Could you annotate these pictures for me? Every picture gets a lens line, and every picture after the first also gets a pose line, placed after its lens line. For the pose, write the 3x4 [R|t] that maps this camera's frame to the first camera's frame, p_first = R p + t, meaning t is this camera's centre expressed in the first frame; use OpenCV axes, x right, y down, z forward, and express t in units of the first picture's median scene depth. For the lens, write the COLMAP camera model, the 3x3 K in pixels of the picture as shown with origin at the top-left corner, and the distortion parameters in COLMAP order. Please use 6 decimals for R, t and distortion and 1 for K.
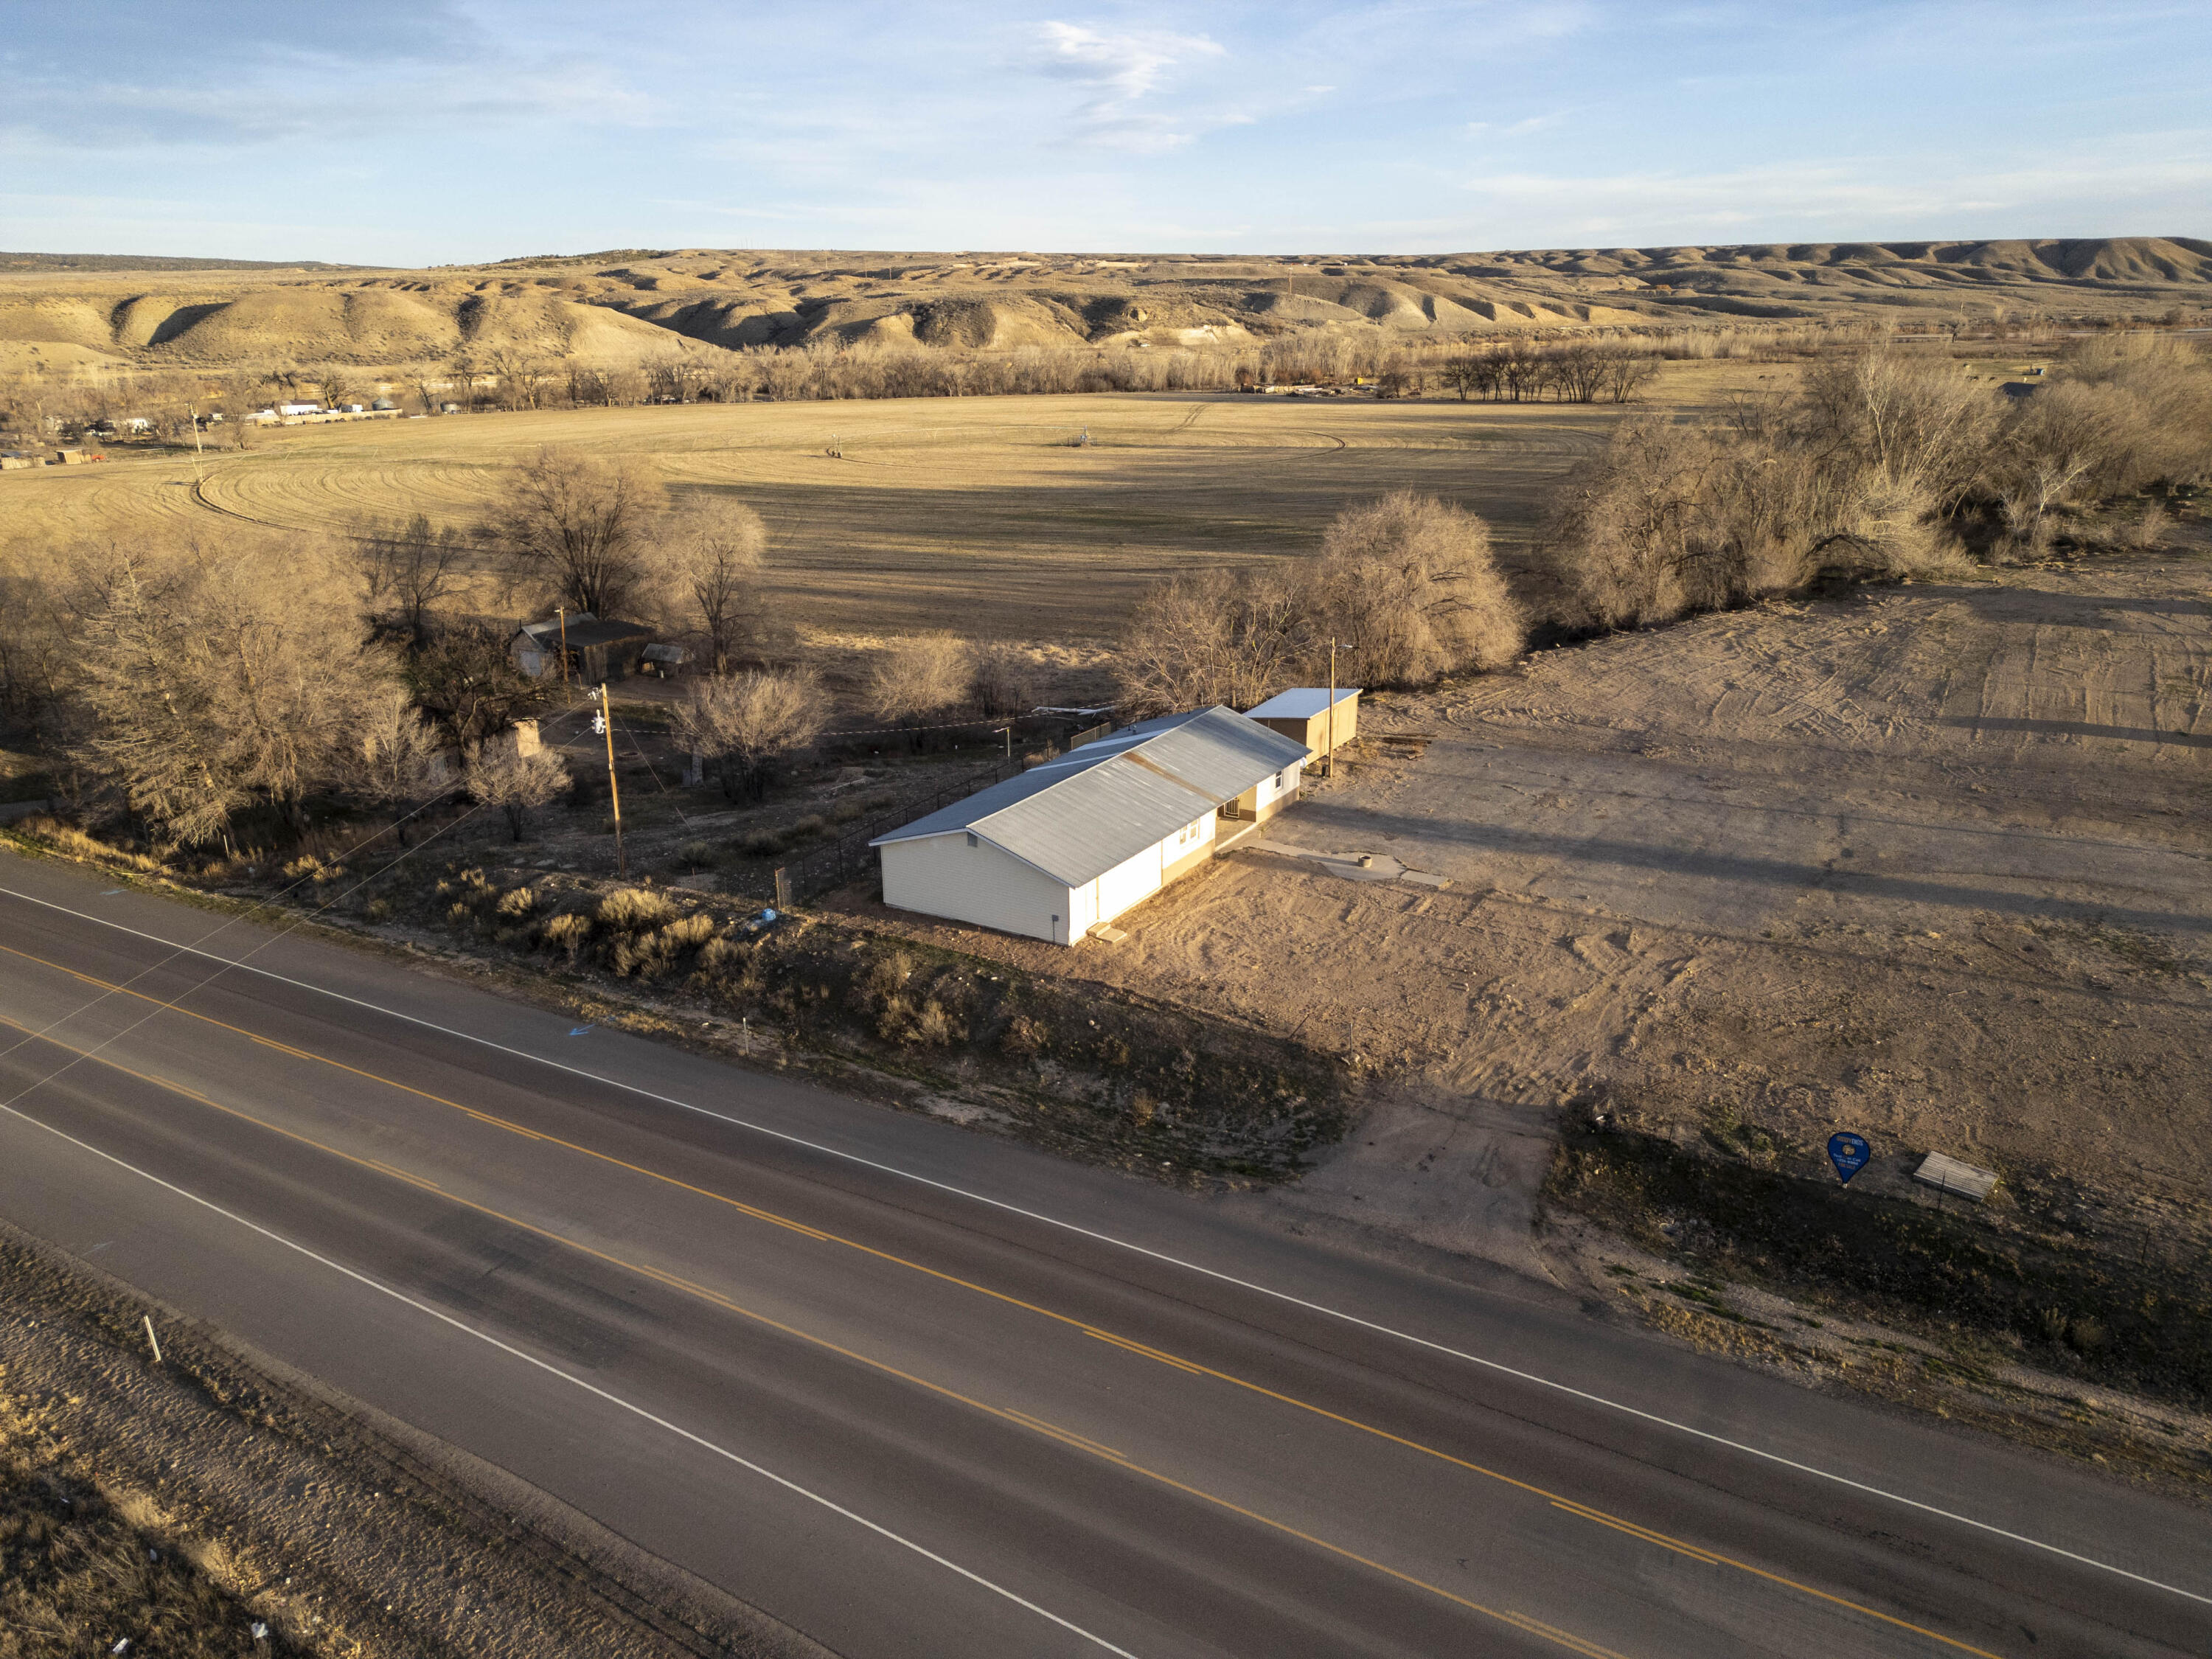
lens RADIAL K [[1542.3, 0, 1109.1], [0, 1542.3, 831.2], [0, 0, 1]] dist [0.075844, -0.073812]
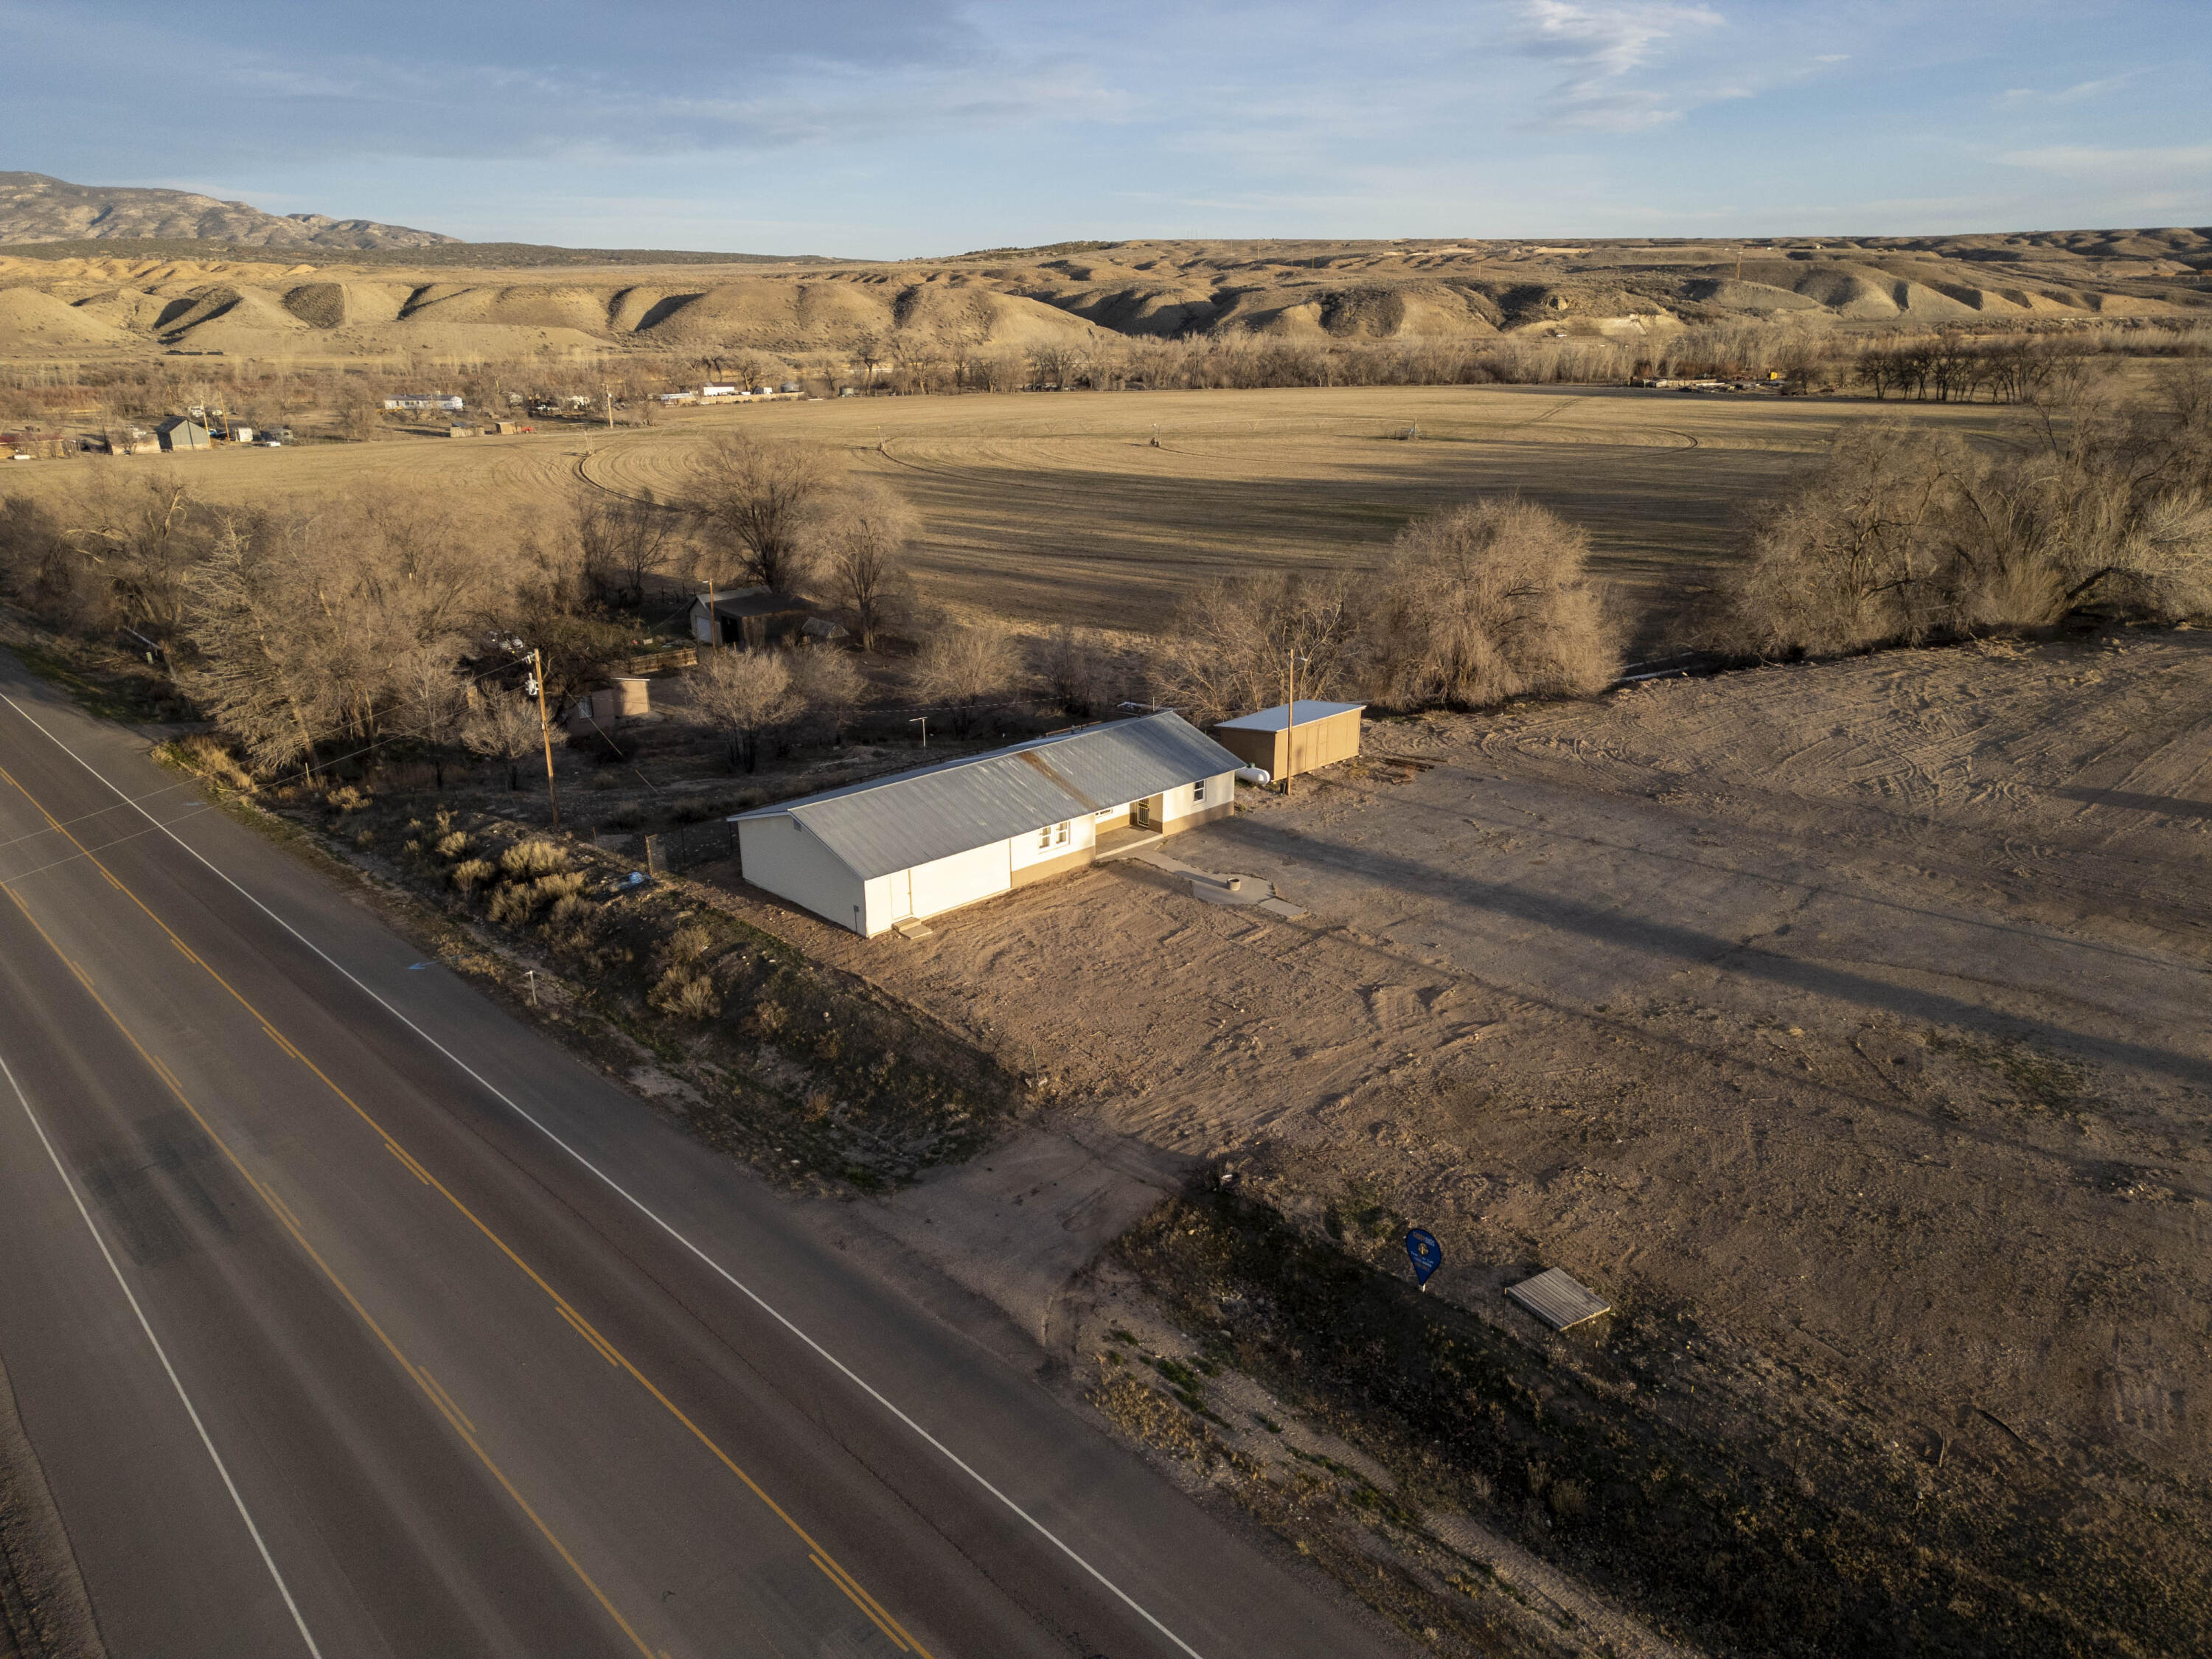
lens RADIAL K [[1542.3, 0, 1109.1], [0, 1542.3, 831.2], [0, 0, 1]] dist [0.075844, -0.073812]
pose [[0.963365, 0.090872, -0.252328, 0.050254], [-0.089259, 0.995848, 0.017856, -0.003555], [0.252903, 0.005321, 0.967477, 0.008750]]
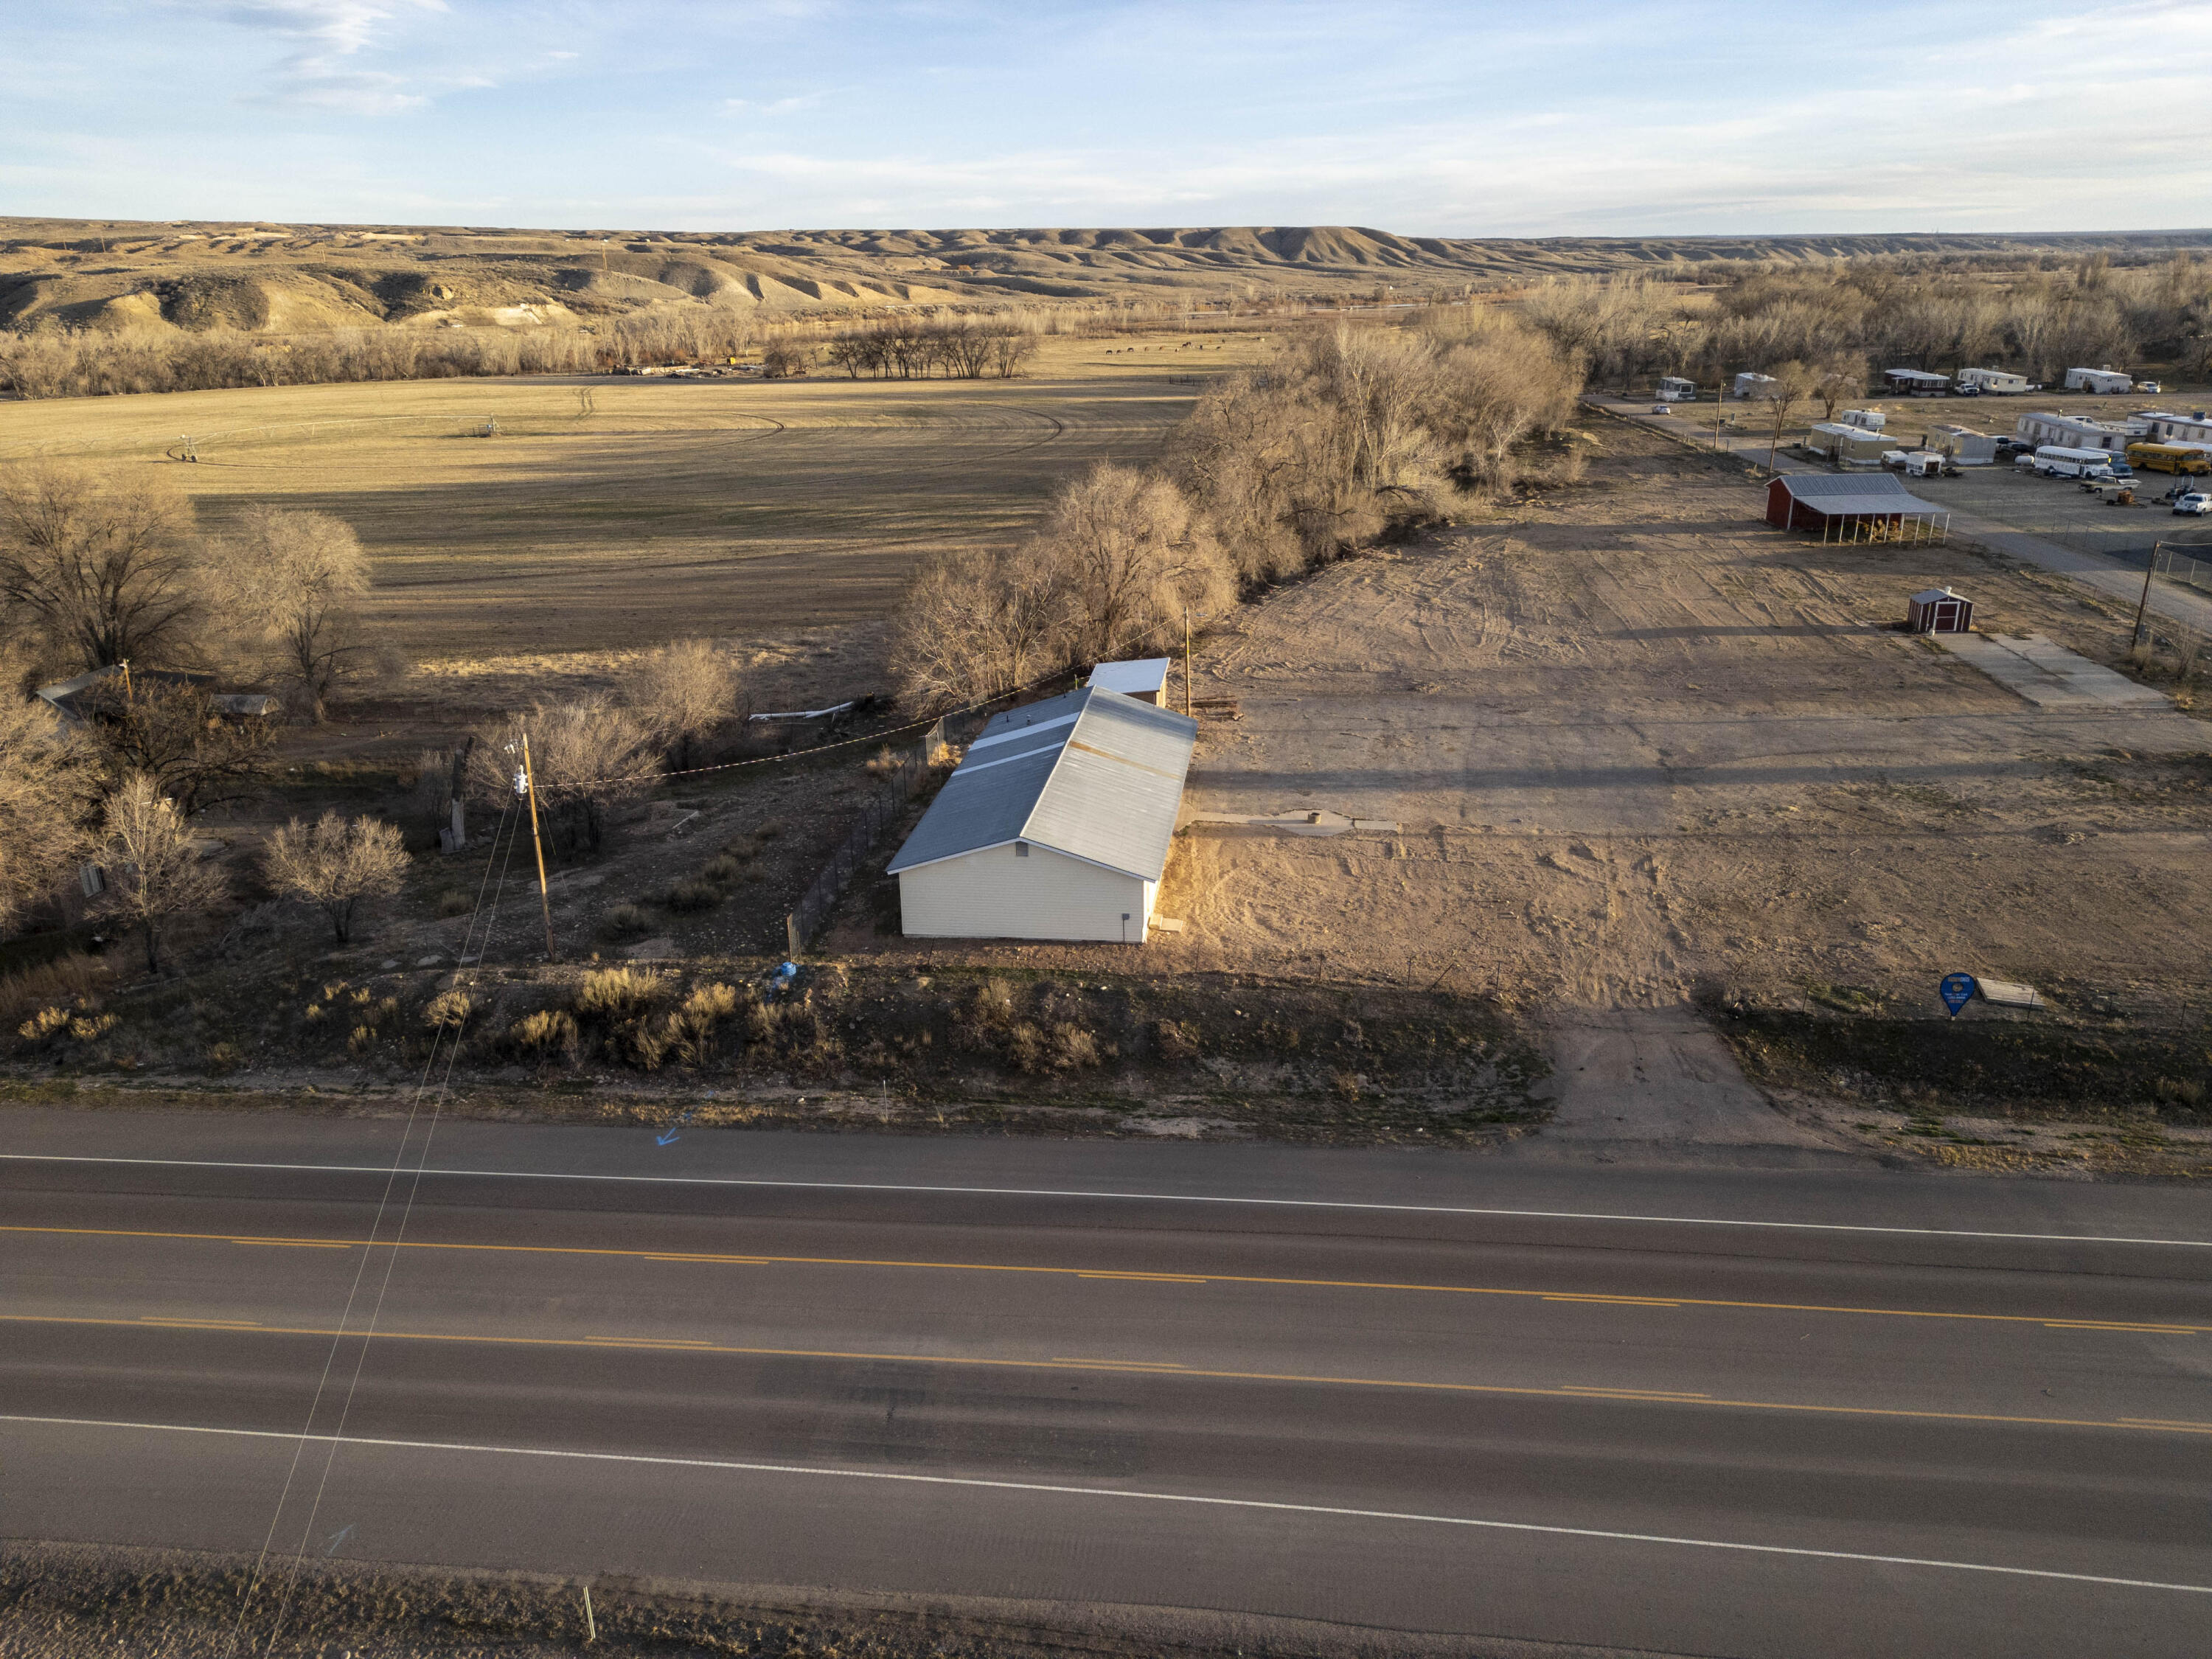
lens RADIAL K [[1545.8, 0, 1108.5], [0, 1545.8, 828.9], [0, 0, 1]] dist [0.069567, -0.064272]
pose [[0.910793, -0.142447, 0.387510, -0.054969], [0.138513, 0.989623, 0.038222, -0.004799], [-0.388934, 0.018863, 0.921073, 0.015853]]
